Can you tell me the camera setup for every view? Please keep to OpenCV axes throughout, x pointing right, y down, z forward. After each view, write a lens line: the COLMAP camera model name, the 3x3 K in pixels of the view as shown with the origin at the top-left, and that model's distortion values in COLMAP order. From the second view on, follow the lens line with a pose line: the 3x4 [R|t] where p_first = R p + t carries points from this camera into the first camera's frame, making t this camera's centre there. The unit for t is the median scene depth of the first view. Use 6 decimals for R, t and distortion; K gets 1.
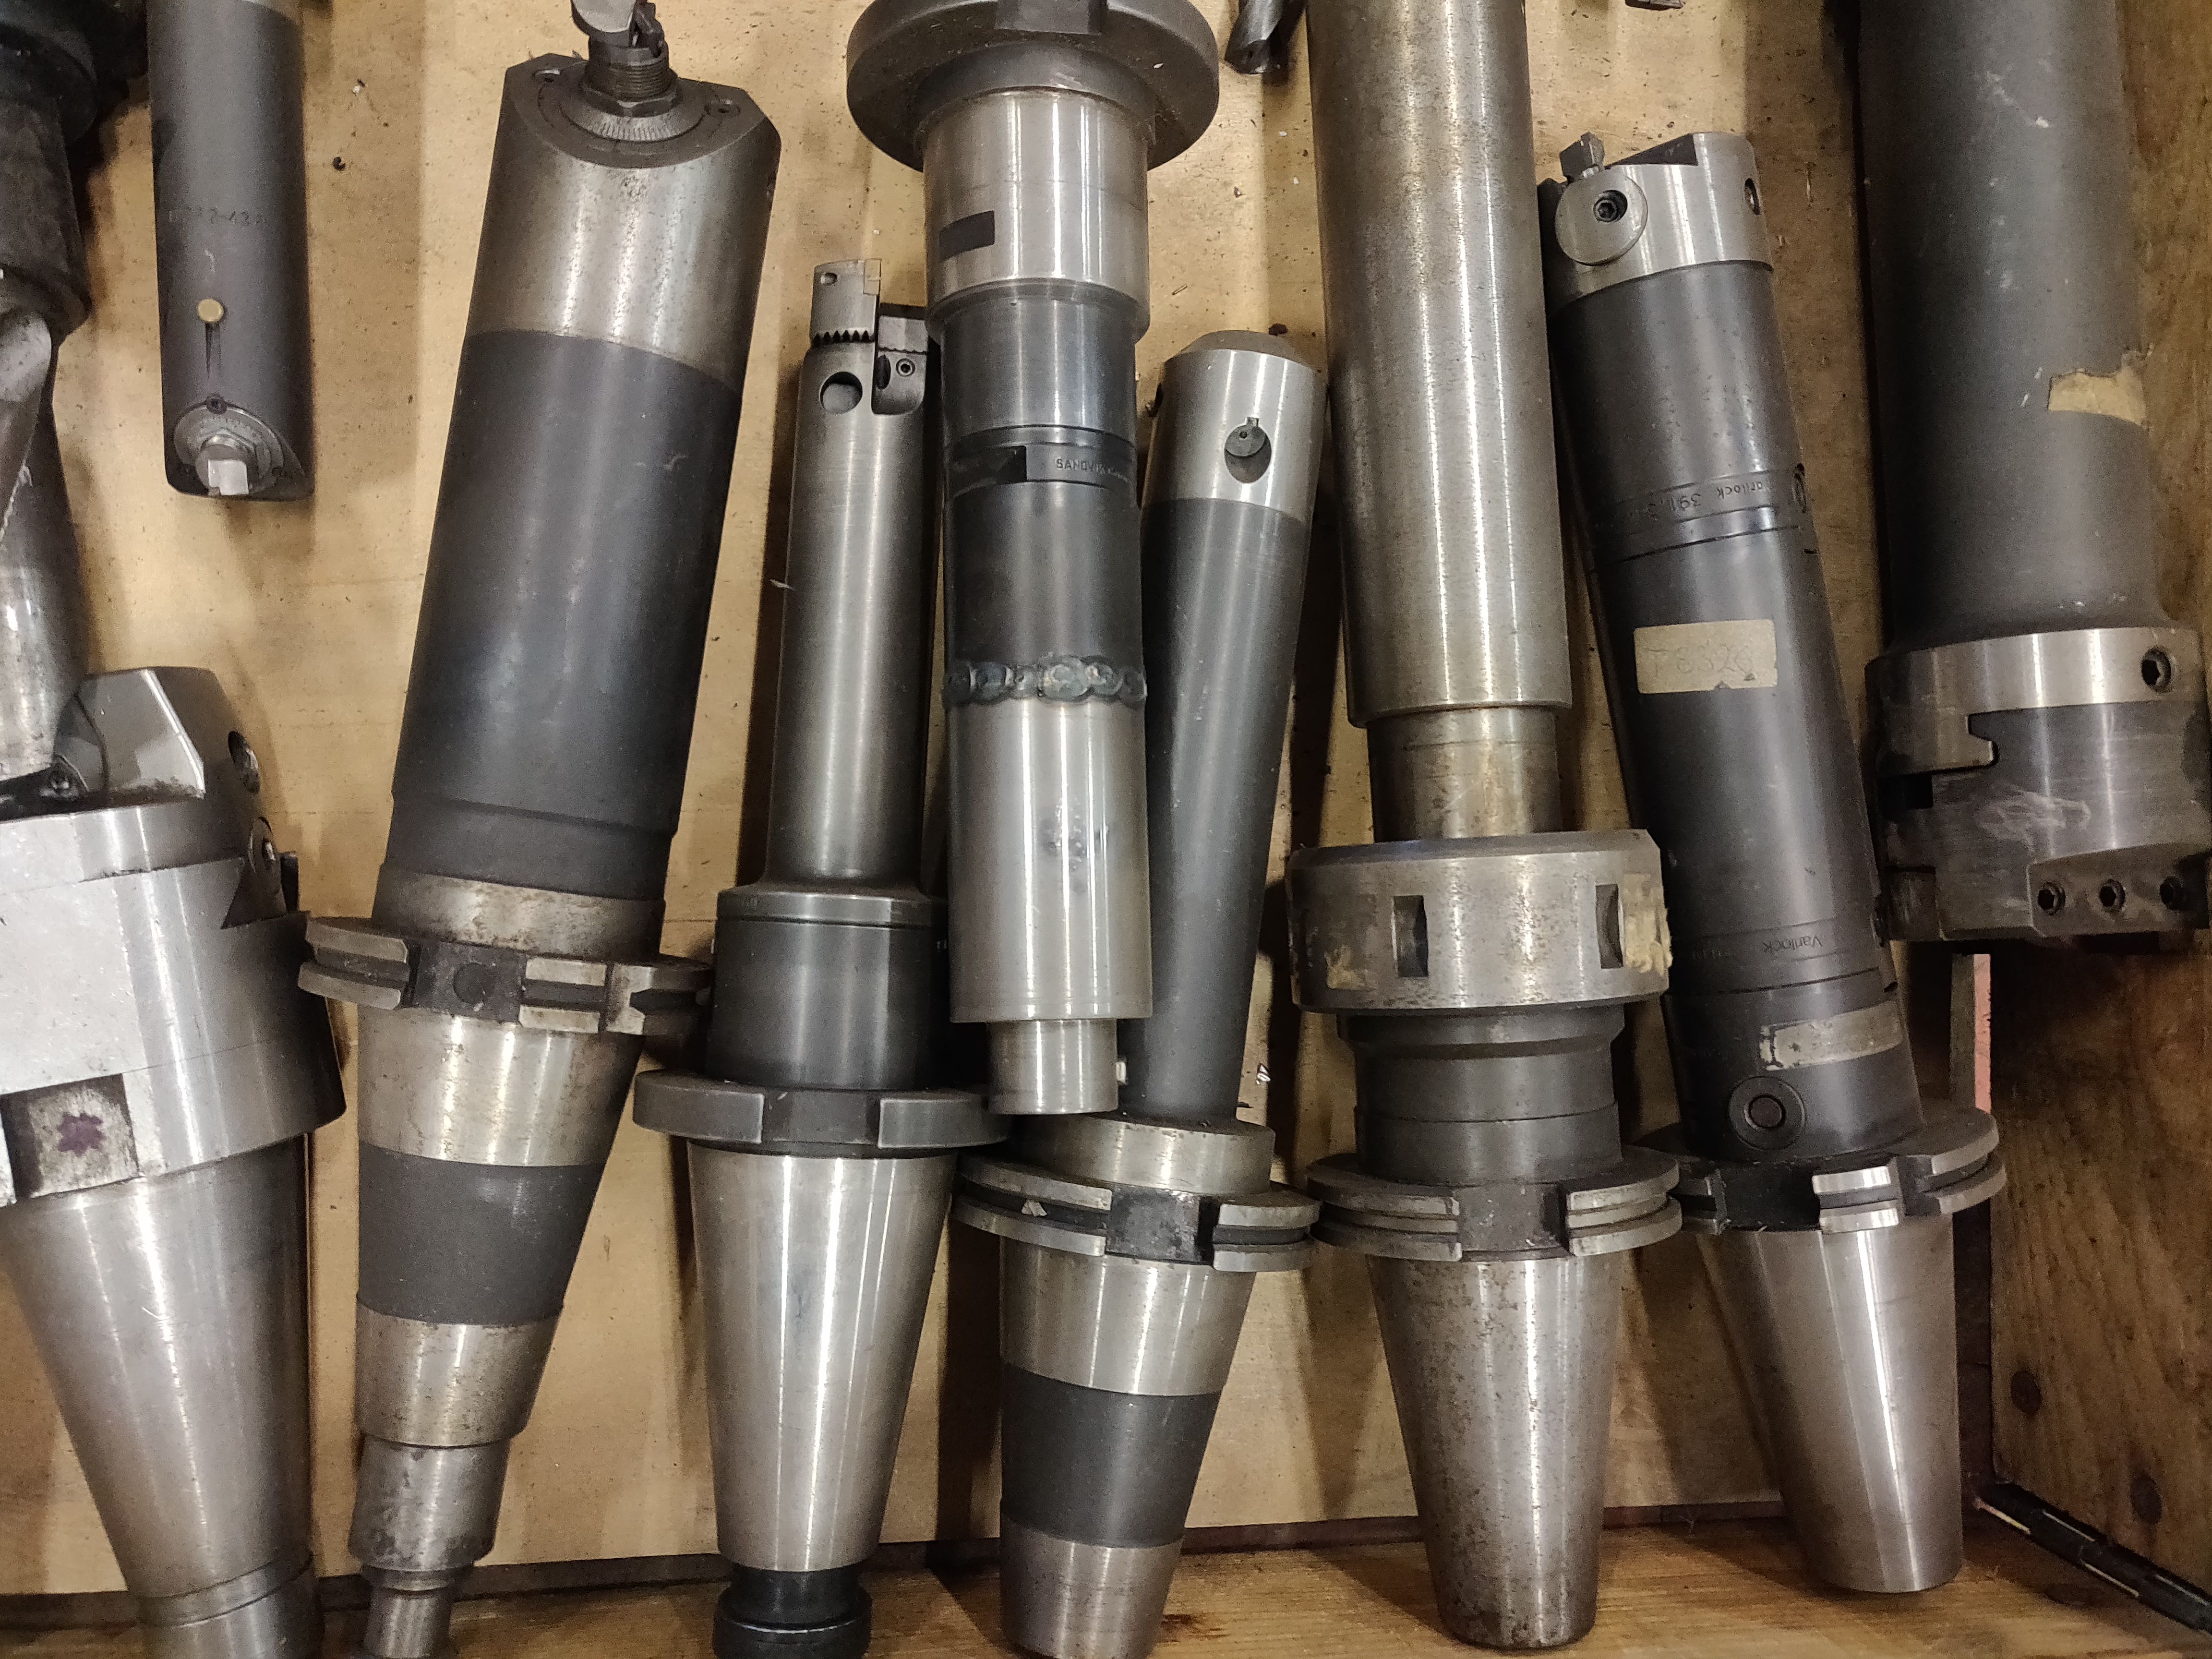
lens RADIAL K [[1692.9, 0, 1111.0], [0, 1692.9, 830.5], [0, 0, 1]] dist [0.061807, 0.003357]
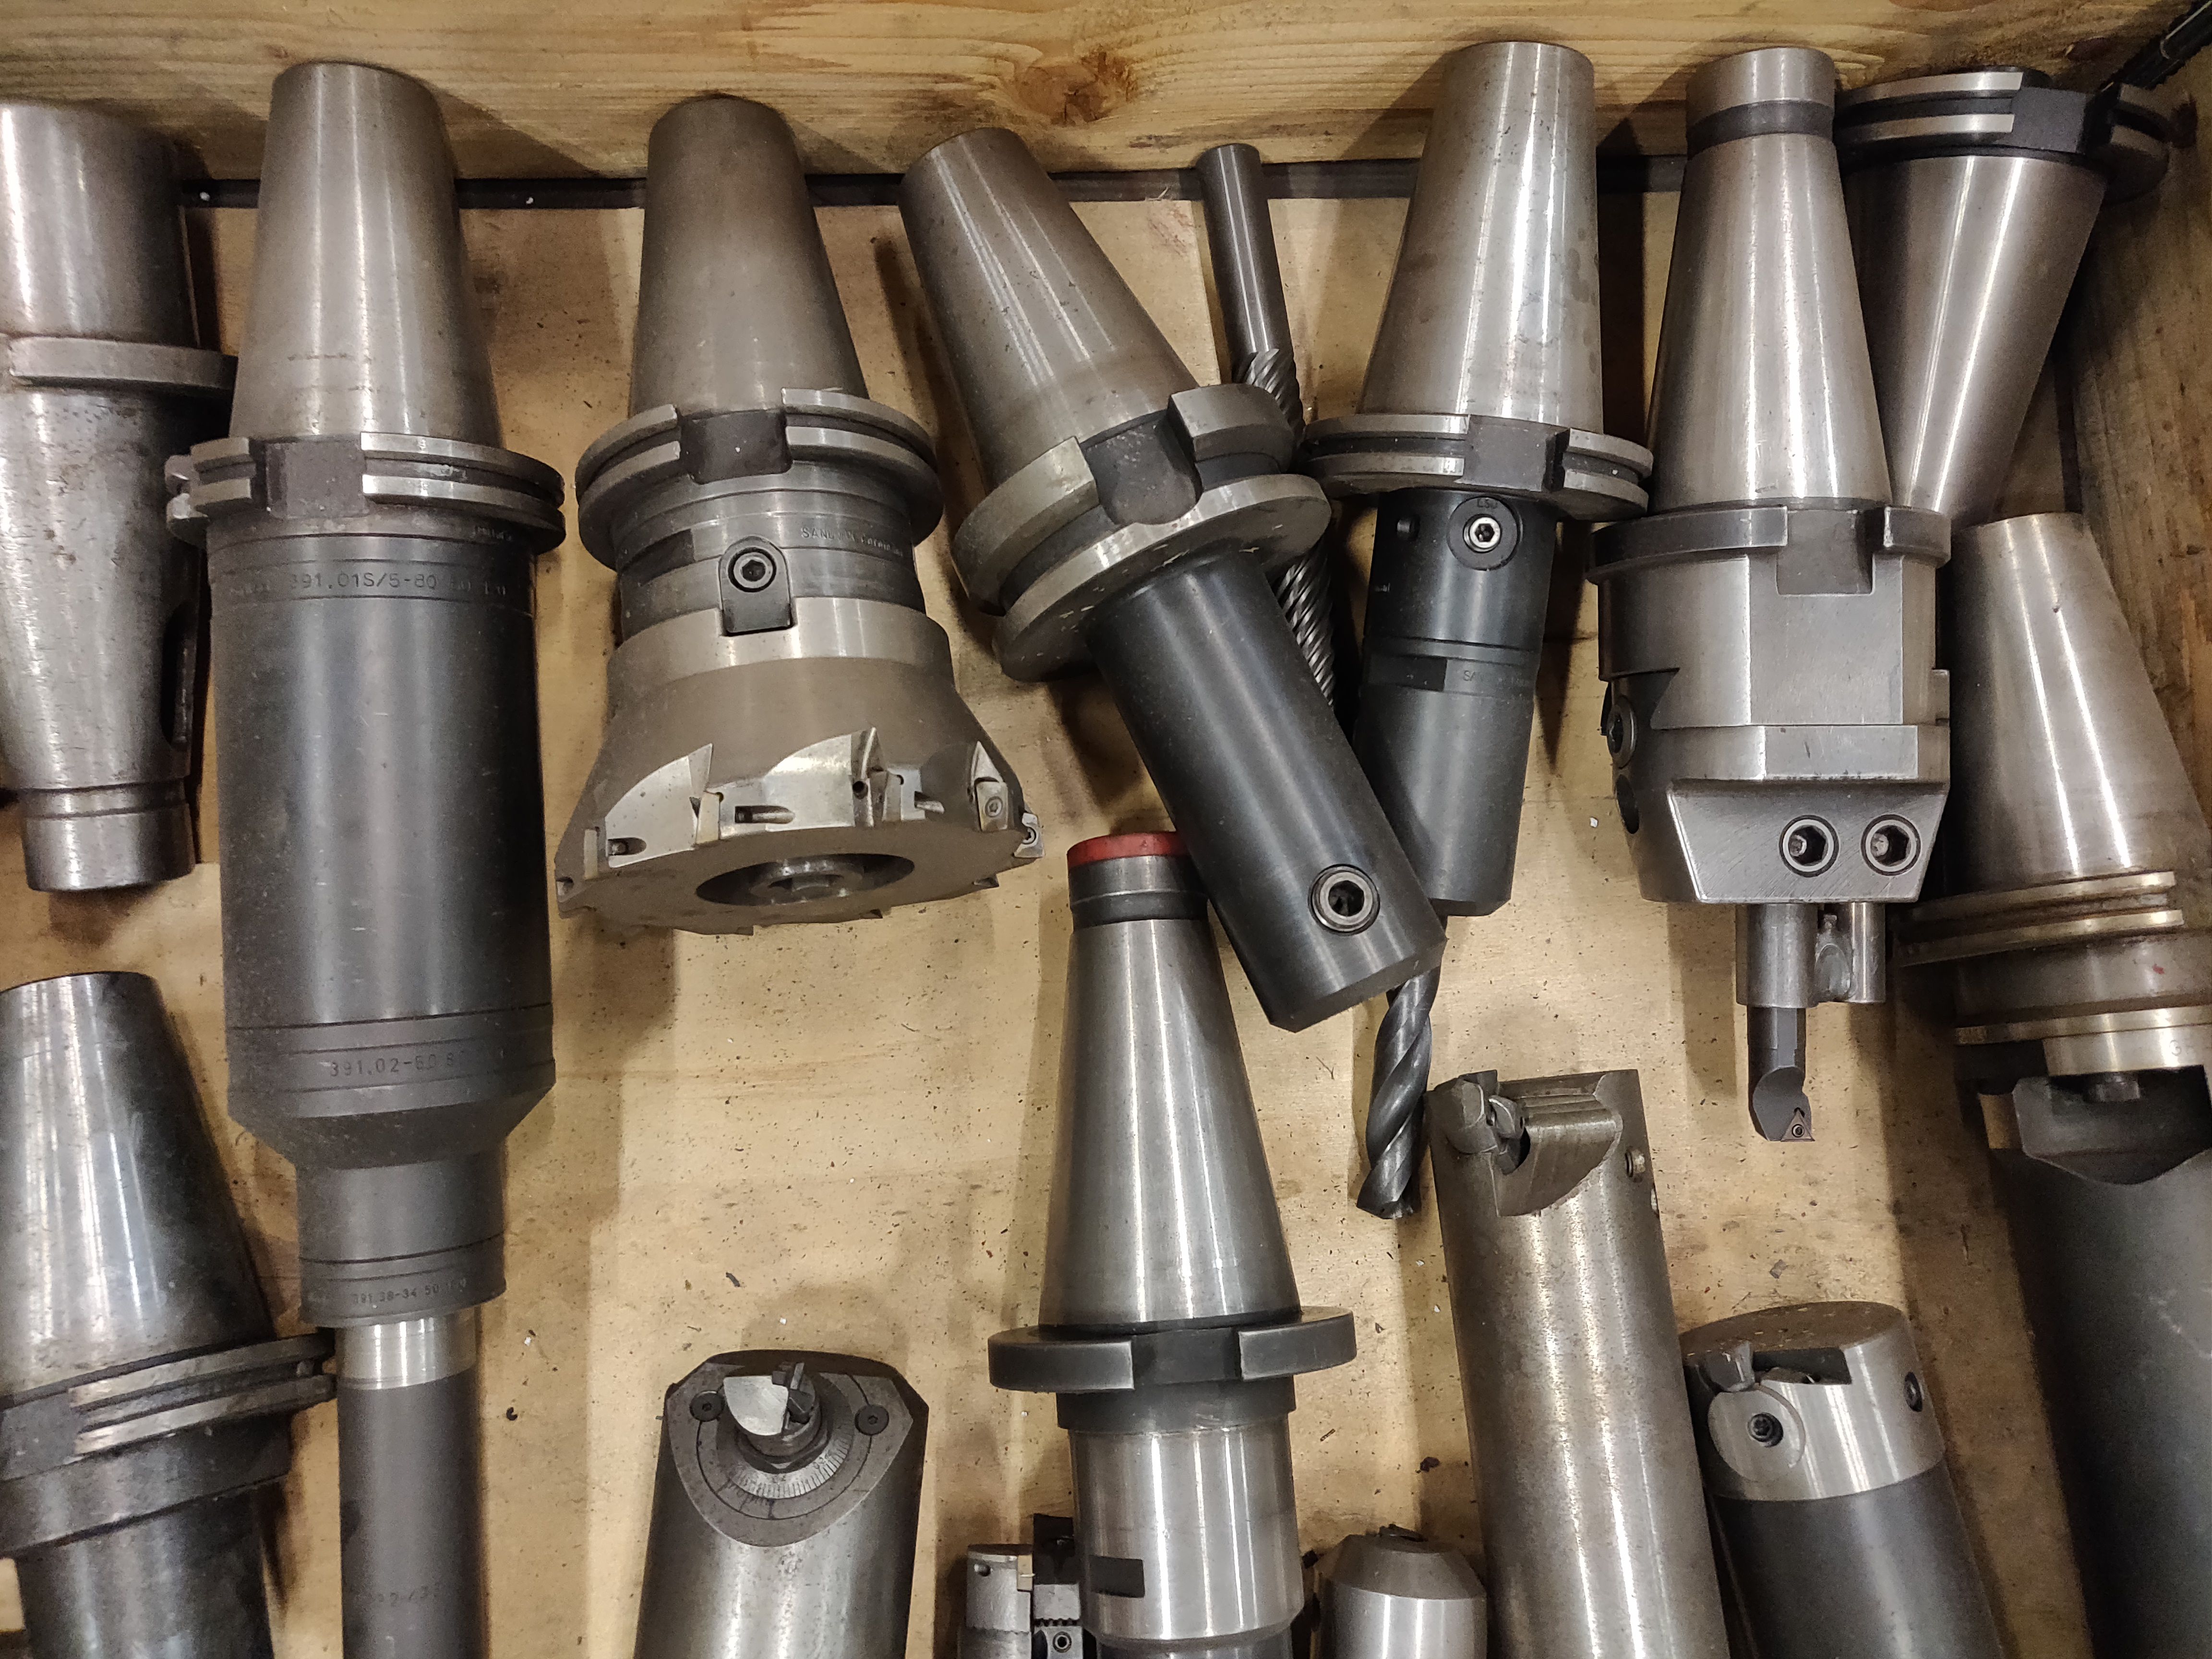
lens RADIAL K [[1717.0, 0, 1140.5], [0, 1717.0, 833.9], [0, 0, 1]] dist [-0.002894, 0.112122]
pose [[0.995512, -0.064449, -0.069293, 0.026212], [0.059980, 0.996097, -0.064750, -0.667726], [0.073195, 0.060303, 0.995493, -0.029798]]
